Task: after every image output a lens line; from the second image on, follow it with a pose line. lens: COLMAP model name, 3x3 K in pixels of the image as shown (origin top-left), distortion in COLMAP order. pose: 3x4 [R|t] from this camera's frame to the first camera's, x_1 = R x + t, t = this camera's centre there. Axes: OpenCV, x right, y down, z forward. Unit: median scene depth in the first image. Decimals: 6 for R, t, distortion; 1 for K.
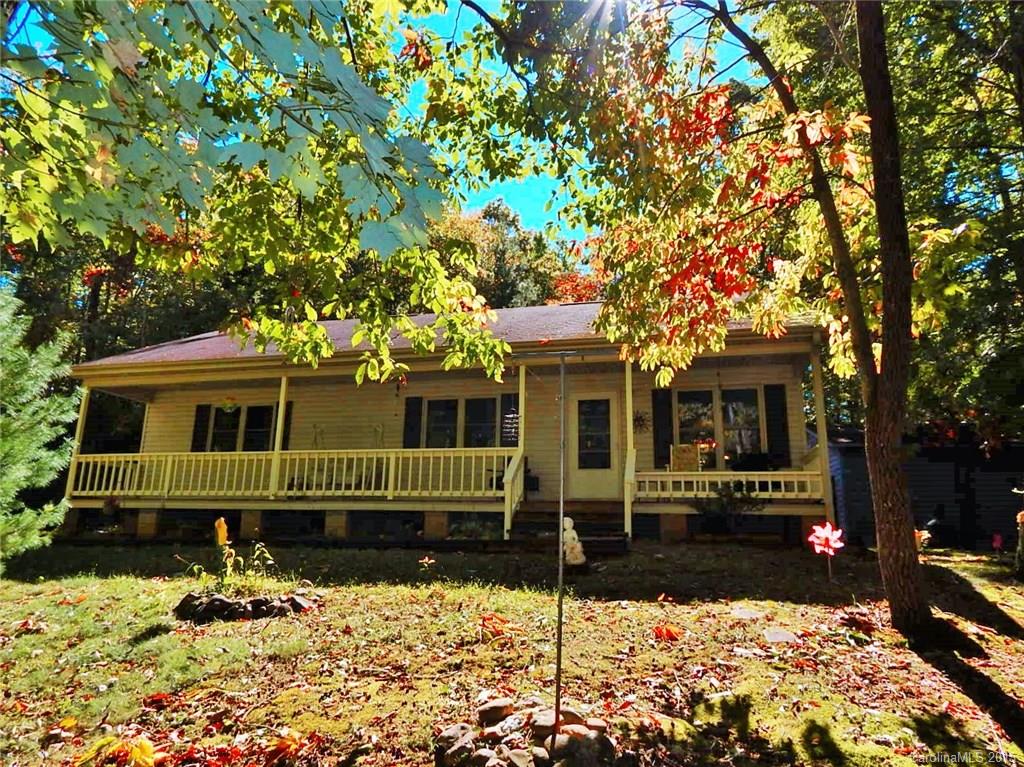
lens RADIAL K [[666.2, 0, 518.9], [0, 666.2, 383.3], [0, 0, 1]] dist [-0.002084, 0.004897]
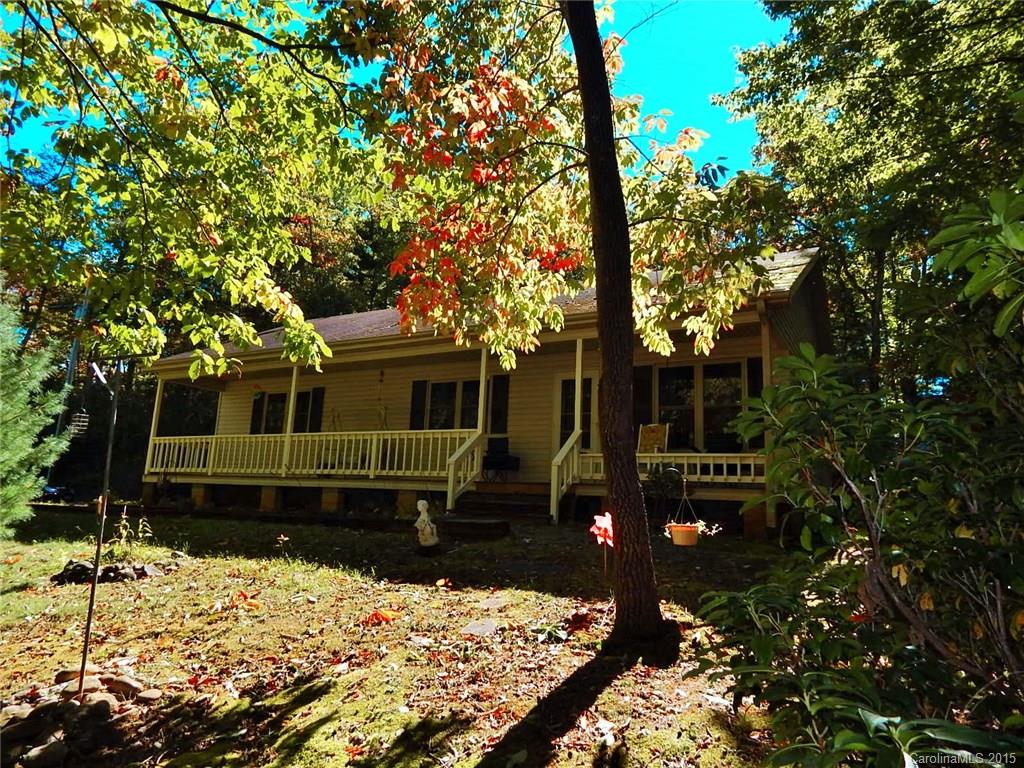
lens RADIAL K [[666.2, 0, 519.9], [0, 666.2, 380.8], [0, 0, 1]] dist [-0.002084, 0.004897]
pose [[0.964591, -0.027961, -0.262265, 0.342085], [0.036805, 0.998905, 0.028867, -0.004403], [0.261170, -0.037498, 0.964564, 0.040017]]
